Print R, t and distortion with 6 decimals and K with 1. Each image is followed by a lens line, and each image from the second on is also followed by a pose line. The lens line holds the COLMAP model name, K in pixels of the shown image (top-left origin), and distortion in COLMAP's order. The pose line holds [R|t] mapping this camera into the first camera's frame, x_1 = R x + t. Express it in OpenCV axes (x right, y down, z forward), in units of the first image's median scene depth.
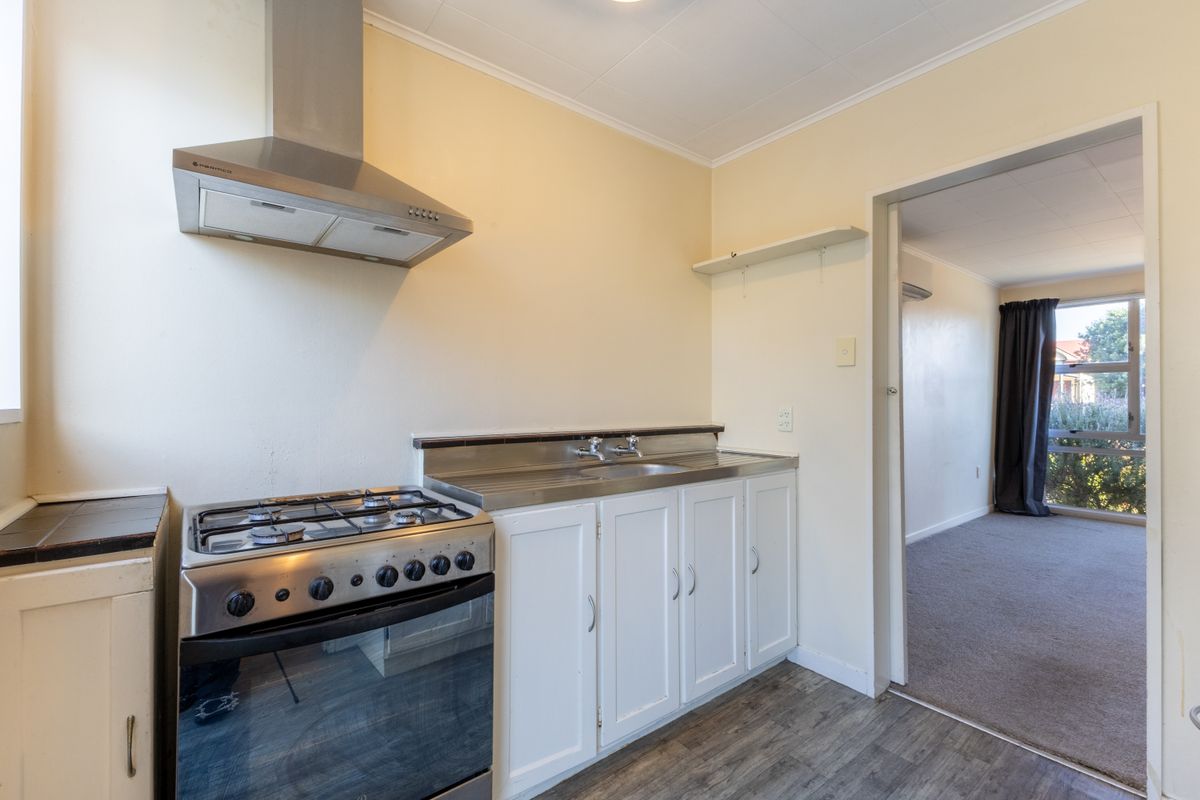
lens RADIAL K [[515.1, 0, 607.1], [0, 515.1, 394.0], [0, 0, 1]] dist [0.002231, -0.001063]
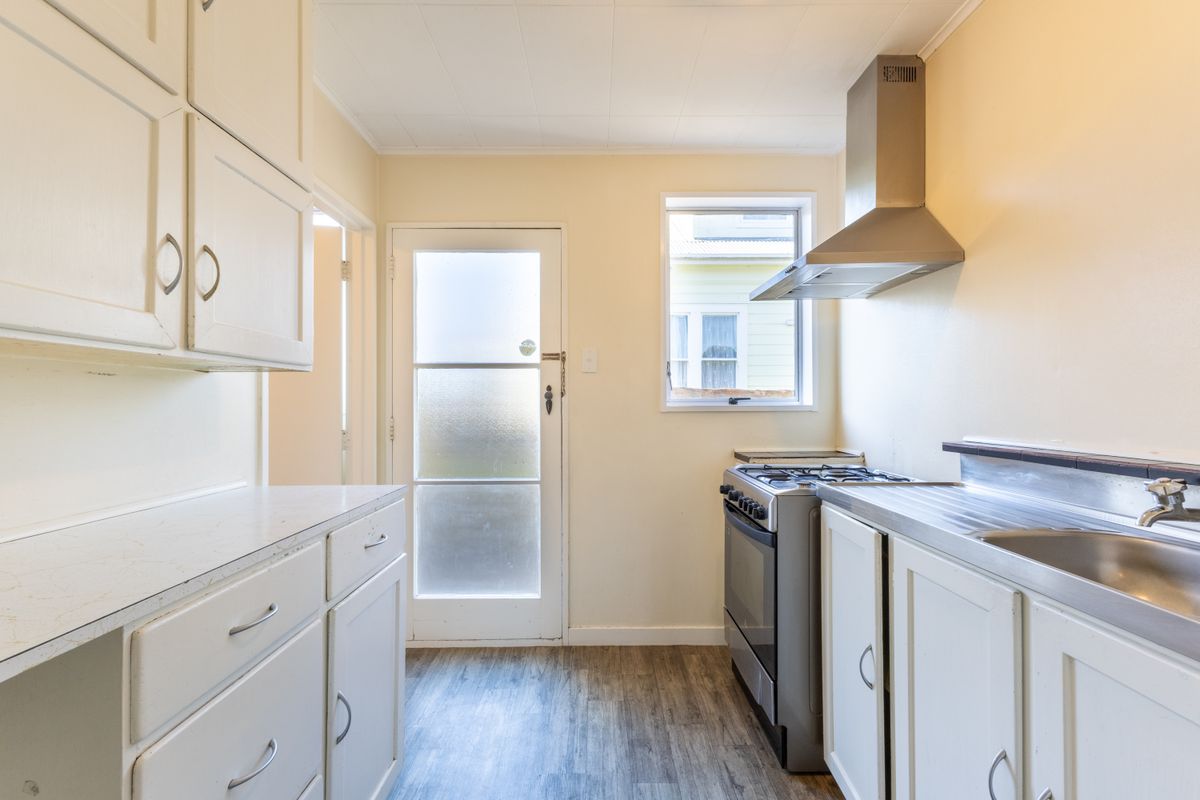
lens RADIAL K [[515.1, 0, 605.2], [0, 515.1, 400.8], [0, 0, 1]] dist [0.002231, -0.001063]
pose [[-0.607303, -0.014378, -0.794340, 1.444924], [-0.003442, 0.999874, -0.015467, 0.022531], [0.794463, -0.006659, -0.607277, 1.589823]]
